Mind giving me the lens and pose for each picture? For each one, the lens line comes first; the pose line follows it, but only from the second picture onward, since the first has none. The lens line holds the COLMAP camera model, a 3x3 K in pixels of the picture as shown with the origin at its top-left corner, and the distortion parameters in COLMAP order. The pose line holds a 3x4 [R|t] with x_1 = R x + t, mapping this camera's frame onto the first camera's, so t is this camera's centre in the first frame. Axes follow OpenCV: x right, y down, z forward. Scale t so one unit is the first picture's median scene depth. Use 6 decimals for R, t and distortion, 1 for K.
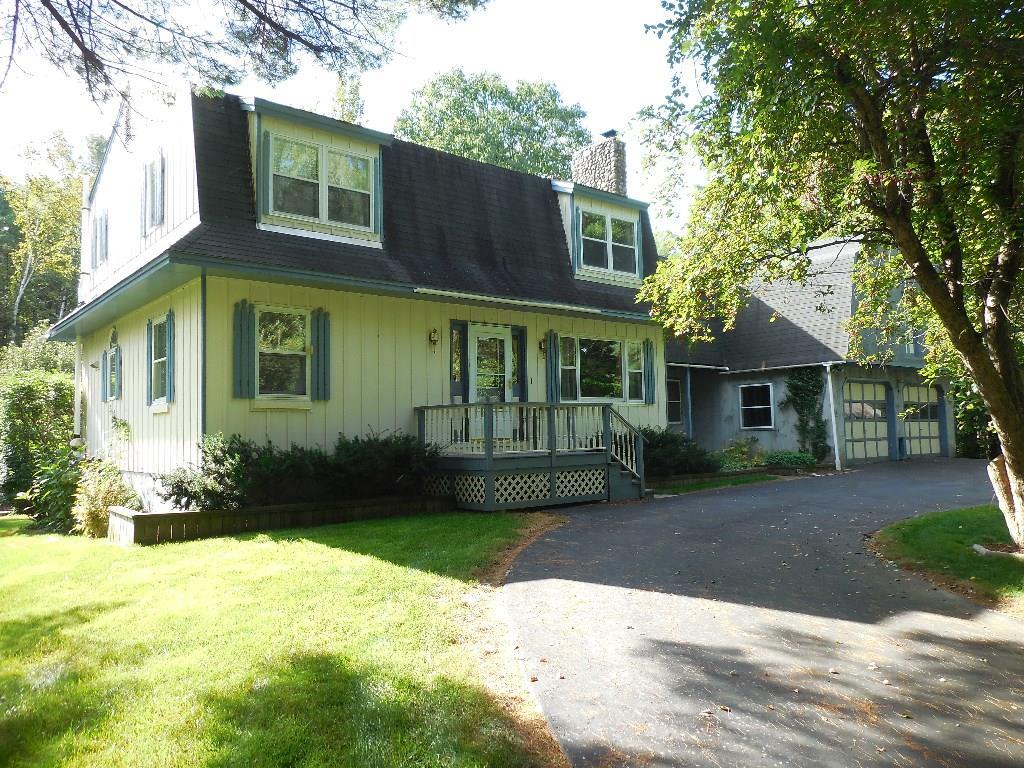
lens RADIAL K [[761.3, 0, 501.4], [0, 761.3, 380.1], [0, 0, 1]] dist [-0.009307, 0.013140]
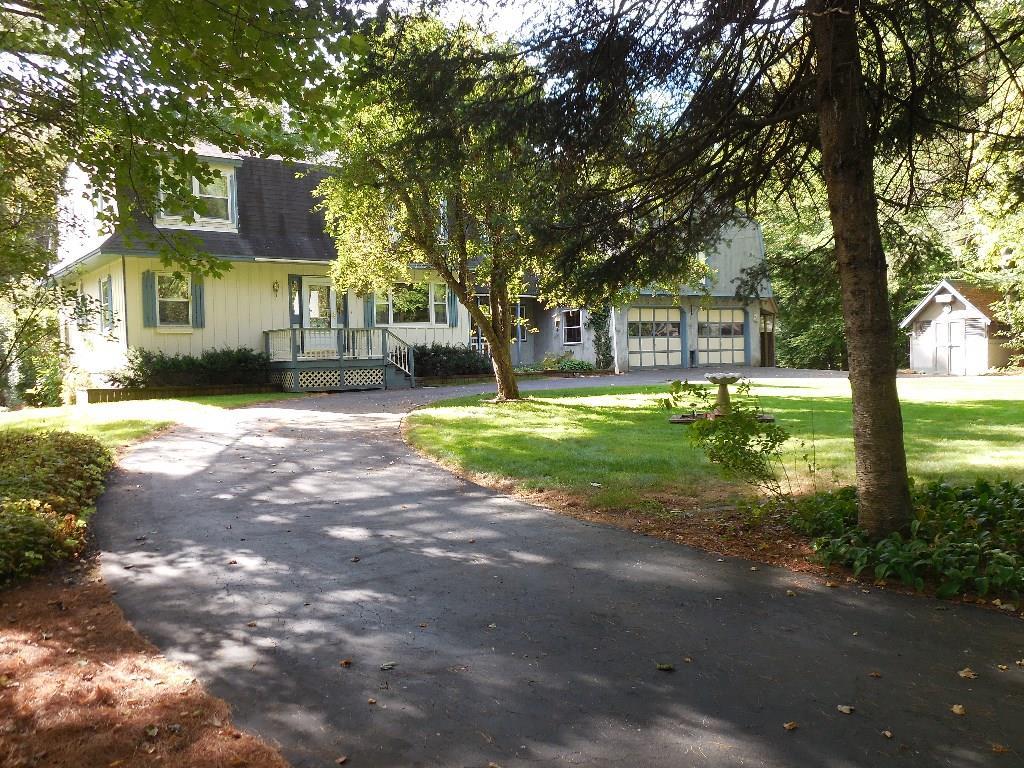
lens RADIAL K [[889.0, 0, 520.6], [0, 889.0, 381.8], [0, 0, 1]] dist [-0.017620, 0.008053]
pose [[0.998877, -0.005677, -0.047039, 0.513859], [0.010343, 0.994978, 0.099561, -0.038698], [0.046238, -0.099936, 0.993919, -0.844647]]
